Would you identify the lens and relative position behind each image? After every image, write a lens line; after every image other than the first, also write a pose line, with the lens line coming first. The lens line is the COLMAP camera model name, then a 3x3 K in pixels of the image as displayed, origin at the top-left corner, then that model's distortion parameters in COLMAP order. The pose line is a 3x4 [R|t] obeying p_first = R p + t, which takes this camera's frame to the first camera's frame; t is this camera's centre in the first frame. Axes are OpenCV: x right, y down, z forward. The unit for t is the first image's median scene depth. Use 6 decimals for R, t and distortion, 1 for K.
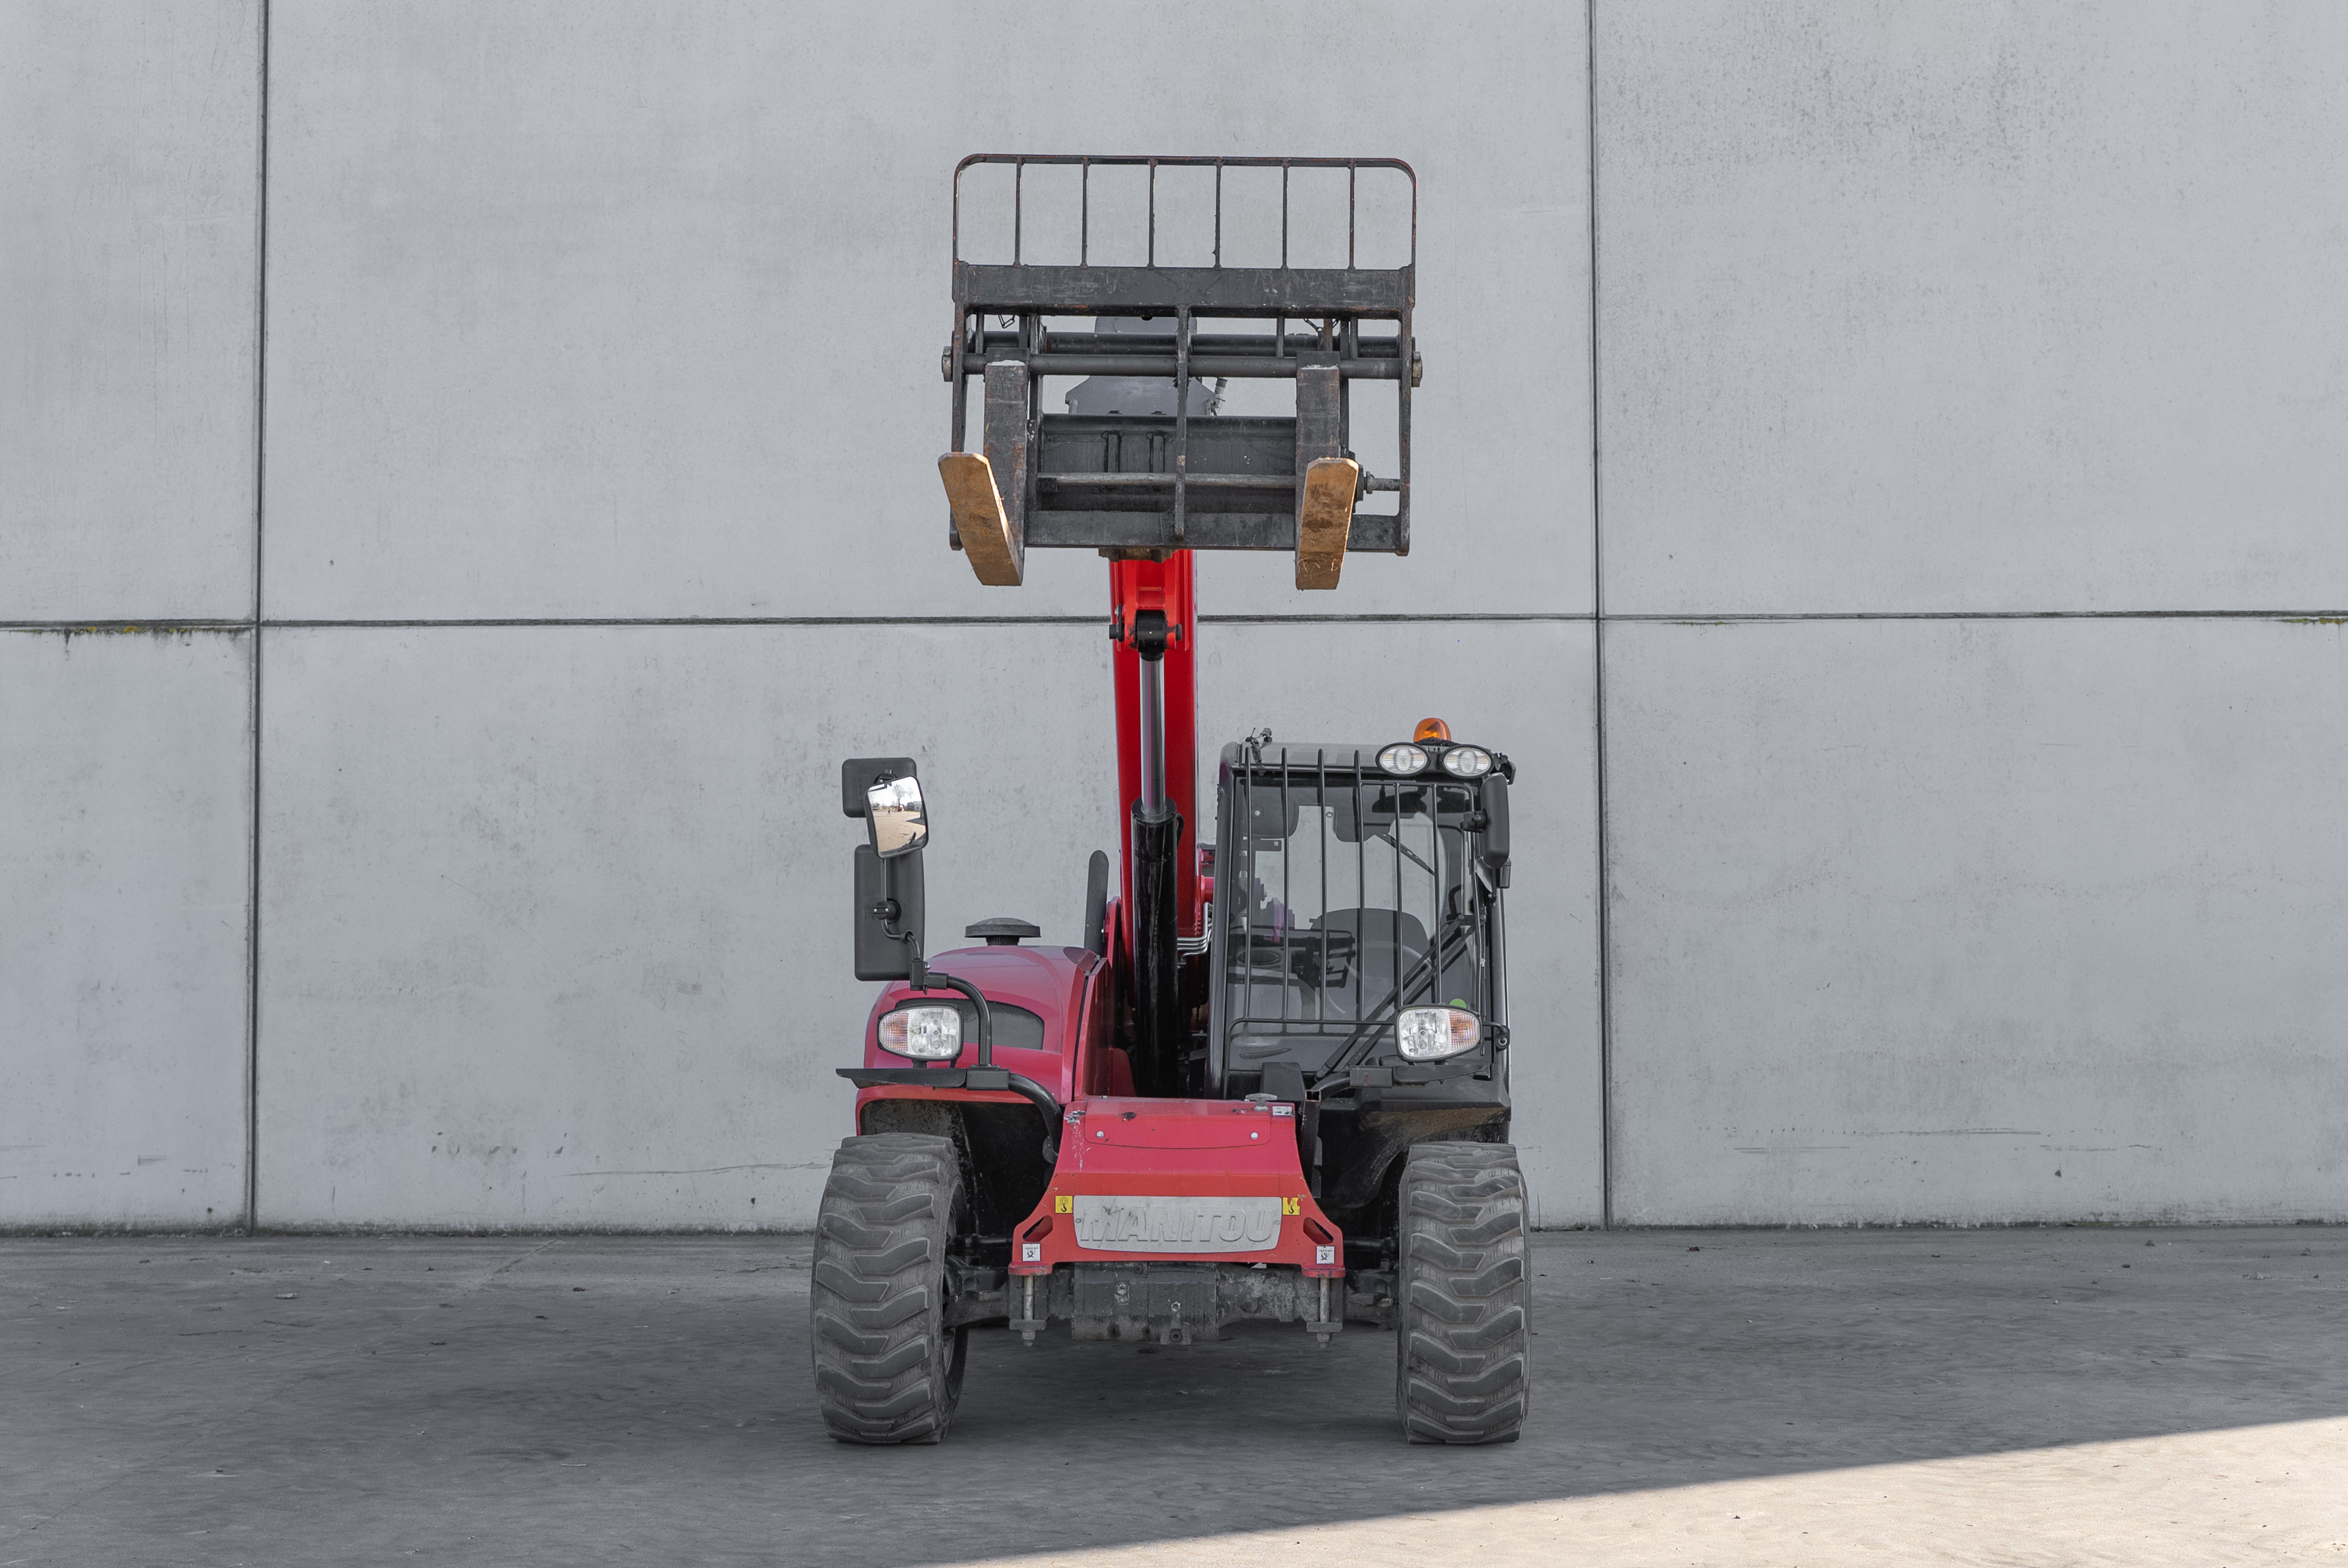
lens RADIAL K [[3203.4, 0, 1212.6], [0, 3203.4, 777.8], [0, 0, 1]] dist [-0.002169, -0.019372]
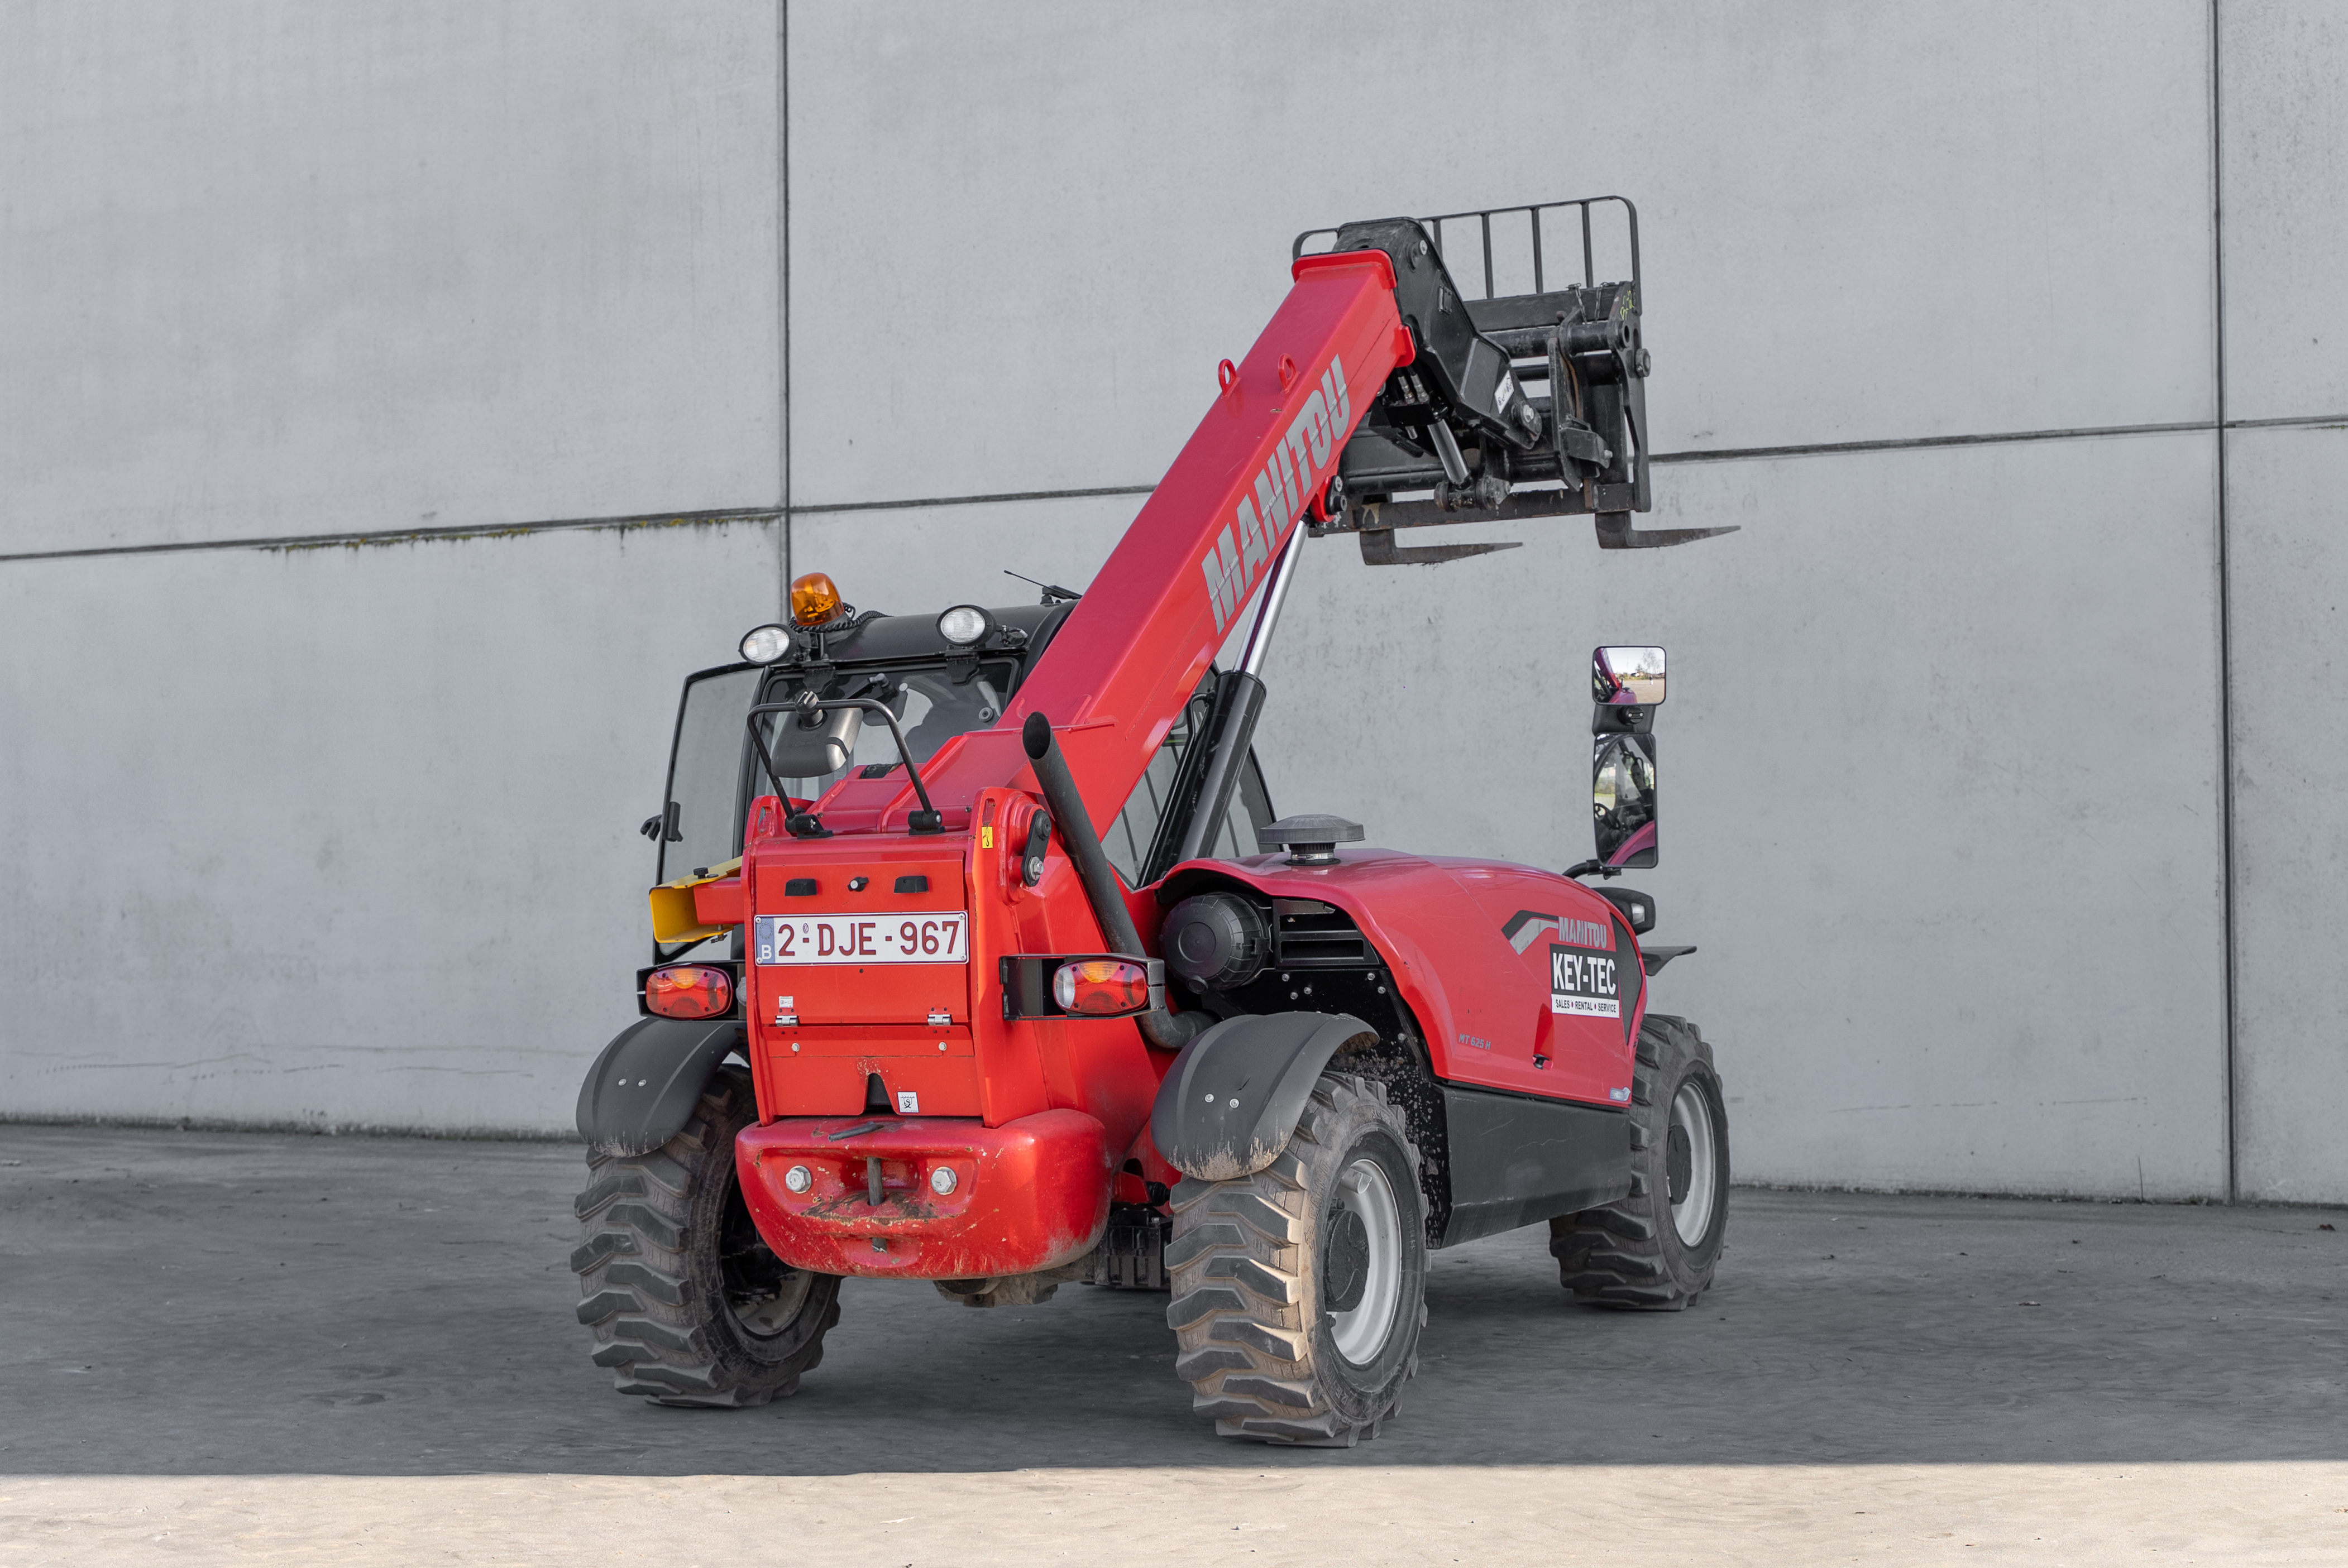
lens RADIAL K [[3744.4, 0, 1180.5], [0, 3744.4, 821.4], [0, 0, 1]] dist [0.008928, -0.059003]
pose [[0.881944, -0.005637, -0.471321, 0.330758], [0.027740, 0.998816, 0.039962, 0.002913], [0.470537, -0.048319, 0.881056, 0.072061]]
